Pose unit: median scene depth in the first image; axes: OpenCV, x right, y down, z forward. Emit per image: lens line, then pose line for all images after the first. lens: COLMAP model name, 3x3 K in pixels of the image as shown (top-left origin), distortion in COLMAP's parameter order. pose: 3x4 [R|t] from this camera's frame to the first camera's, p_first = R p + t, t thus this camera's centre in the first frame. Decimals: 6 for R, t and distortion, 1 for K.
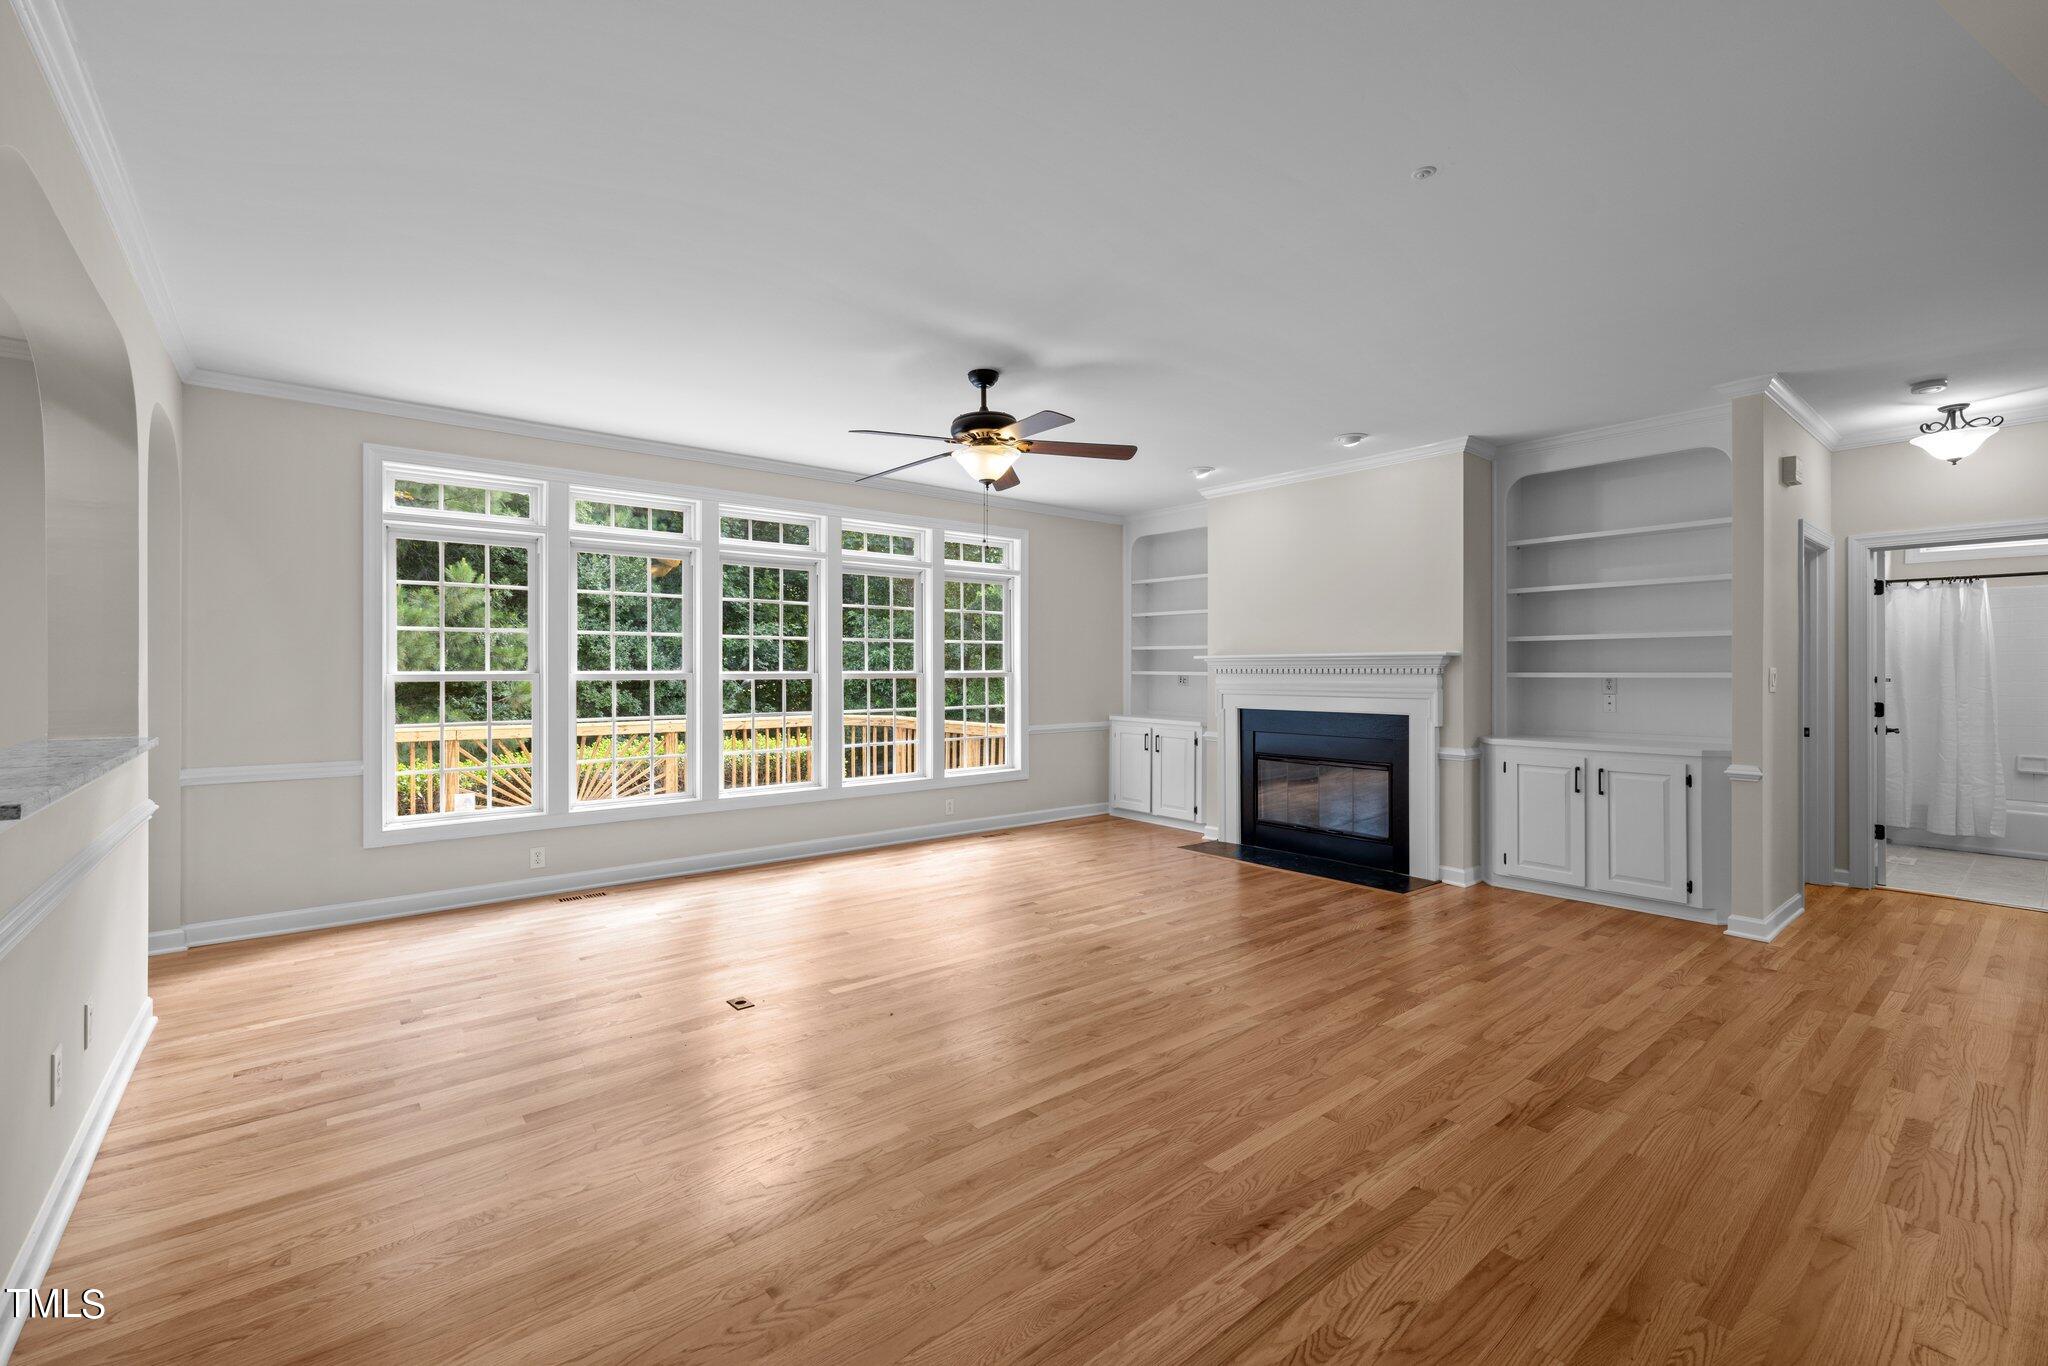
lens RADIAL K [[878.5, 0, 1024.0], [0, 878.5, 683.0], [0, 0, 1]] dist [-0.002311, -0.000589]
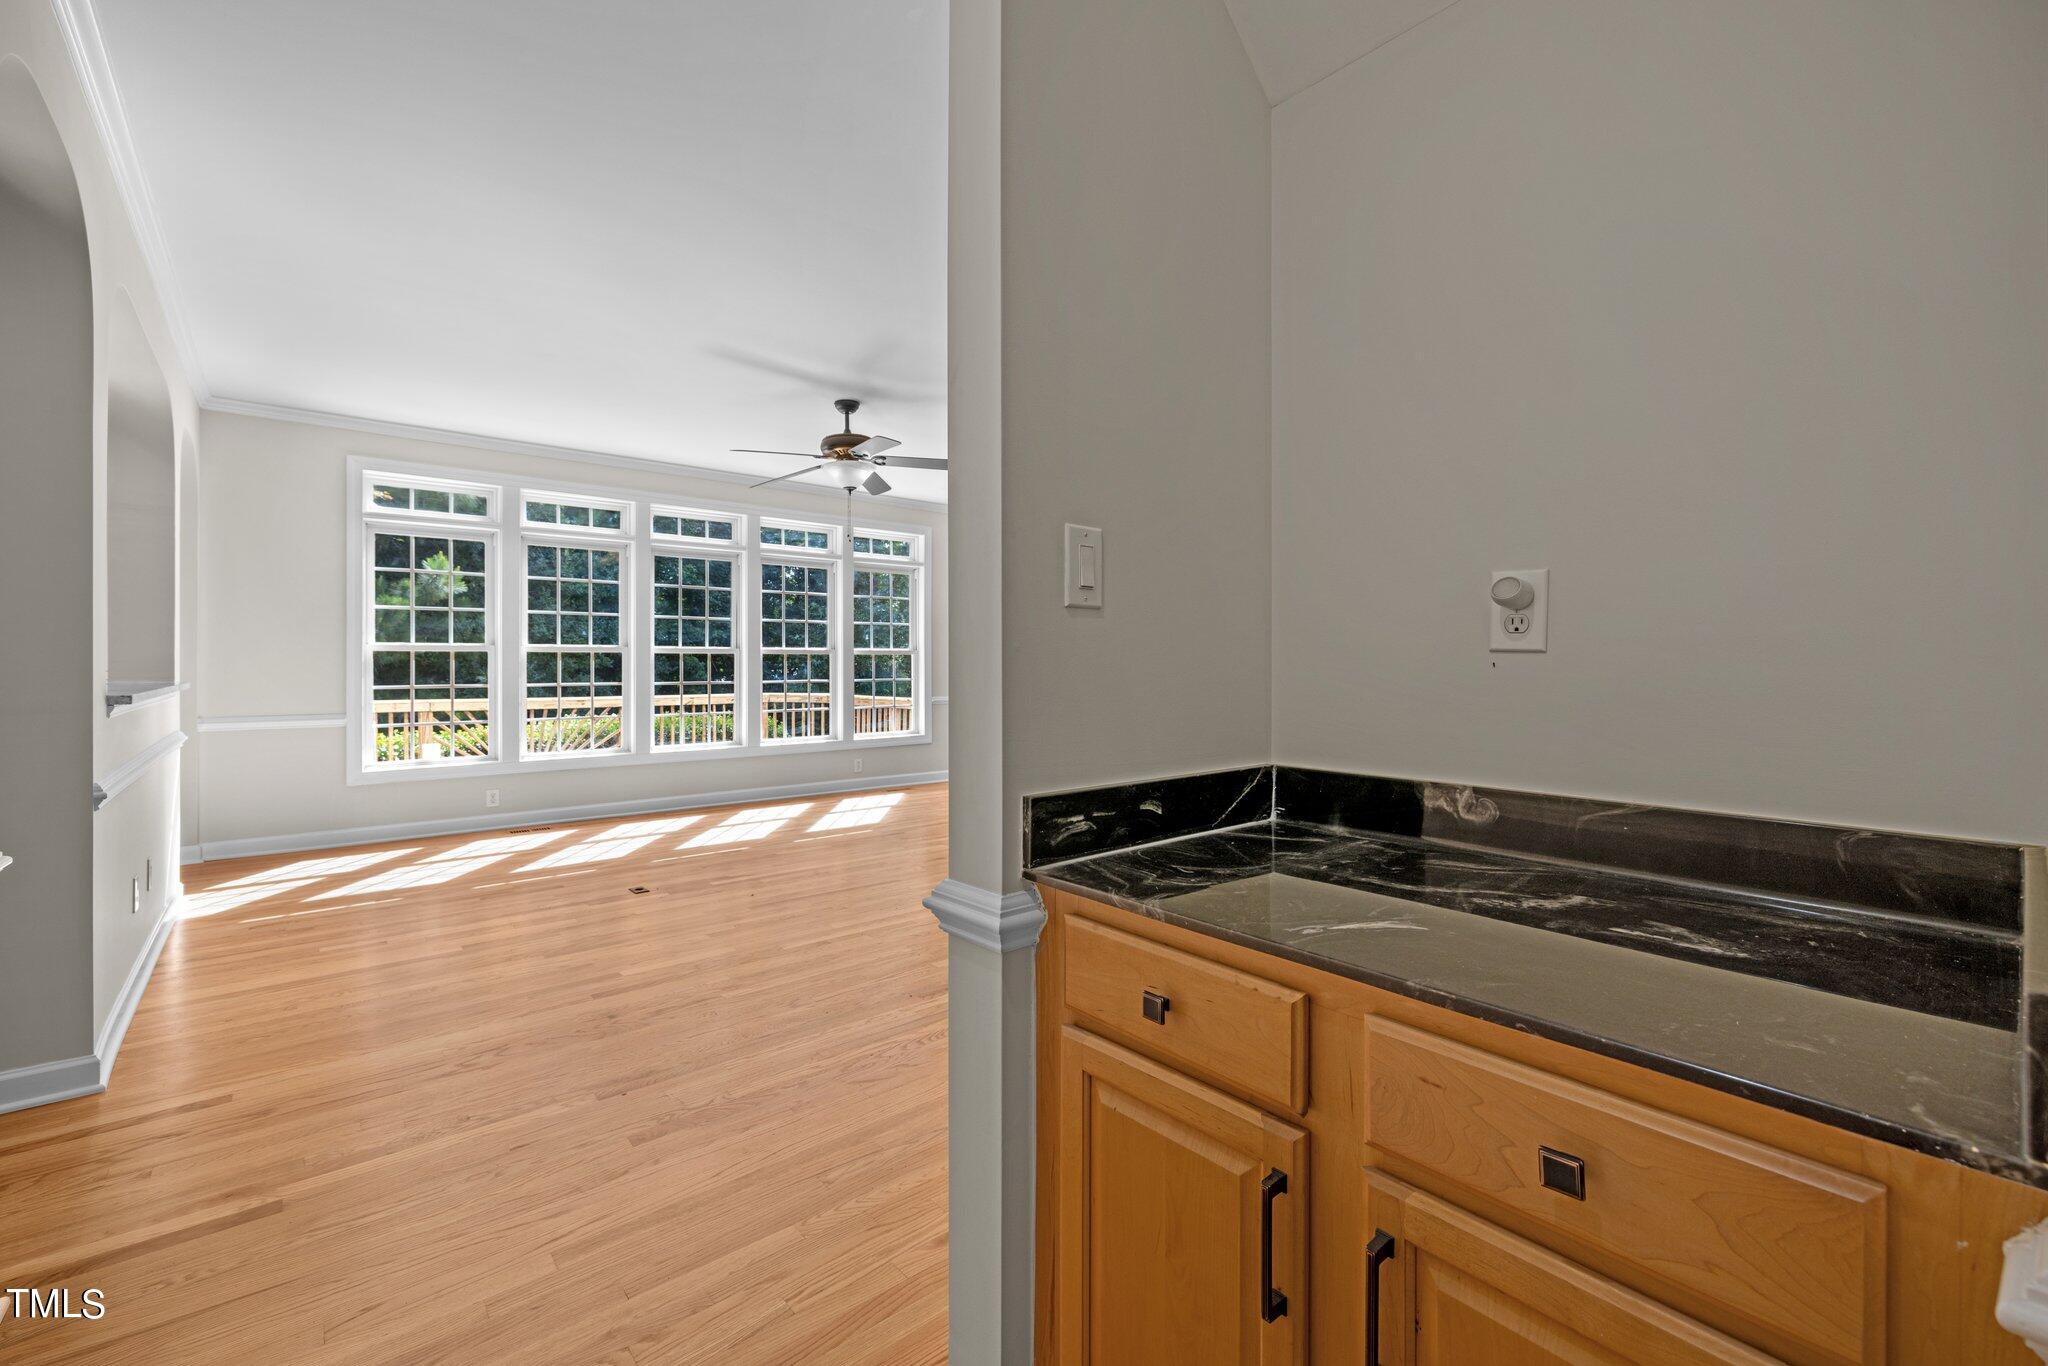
lens RADIAL K [[863.1, 0, 1014.1], [0, 863.1, 671.2], [0, 0, 1]] dist [-0.000309, 0.000336]
pose [[0.999905, -0.001517, 0.013722, 0.125095], [0.001590, 0.999985, -0.005297, 0.027418], [-0.013714, 0.005318, 0.999892, -0.167651]]
